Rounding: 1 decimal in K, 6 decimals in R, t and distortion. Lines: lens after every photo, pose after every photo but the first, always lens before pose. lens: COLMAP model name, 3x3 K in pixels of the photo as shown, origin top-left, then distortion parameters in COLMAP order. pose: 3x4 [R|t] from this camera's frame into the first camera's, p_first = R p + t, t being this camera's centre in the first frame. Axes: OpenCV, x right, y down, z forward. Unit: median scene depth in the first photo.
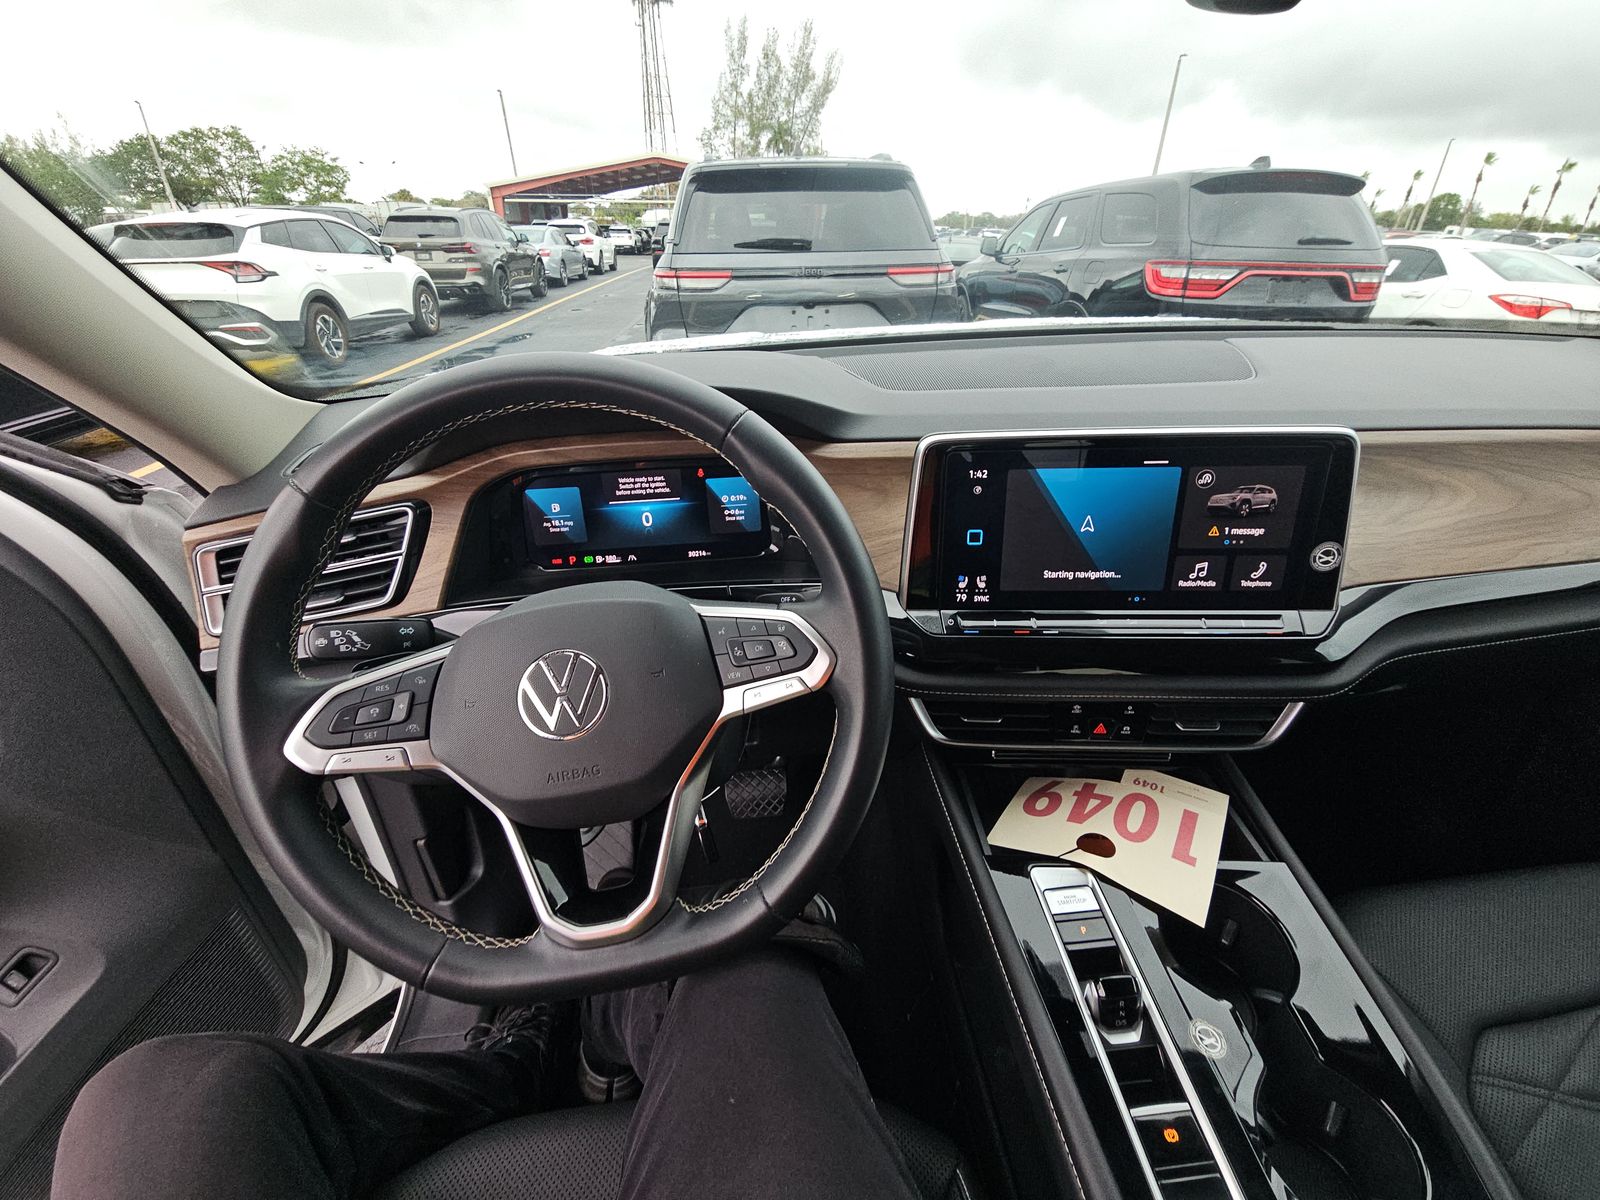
lens RADIAL K [[653.2, 0, 804.8], [0, 653.2, 602.6], [0, 0, 1]] dist [0.003580, -0.004934]
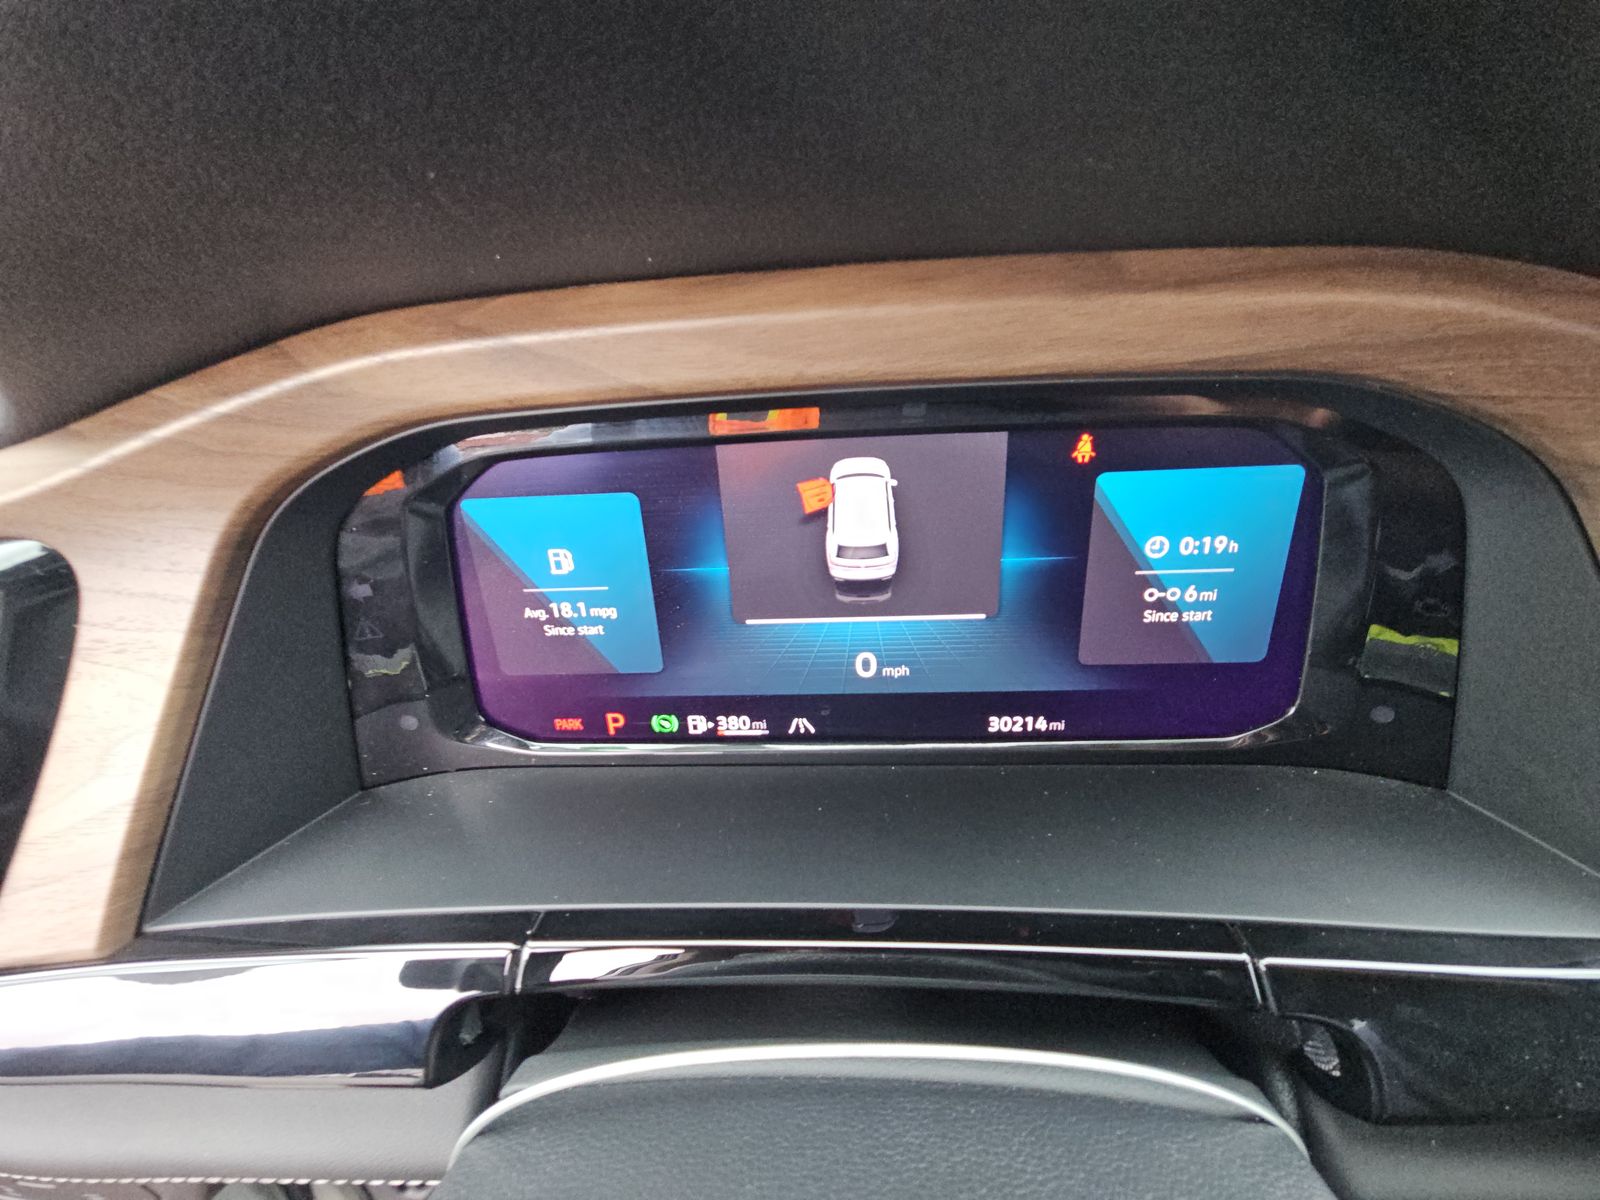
lens RADIAL K [[653.2, 0, 803.1], [0, 653.2, 601.3], [0, 0, 1]] dist [0.003580, -0.004934]
pose [[0.990764, 0.043359, -0.128482, -0.254626], [-0.040506, 0.998873, 0.024741, -0.150903], [0.129409, -0.019308, 0.991403, 0.784174]]
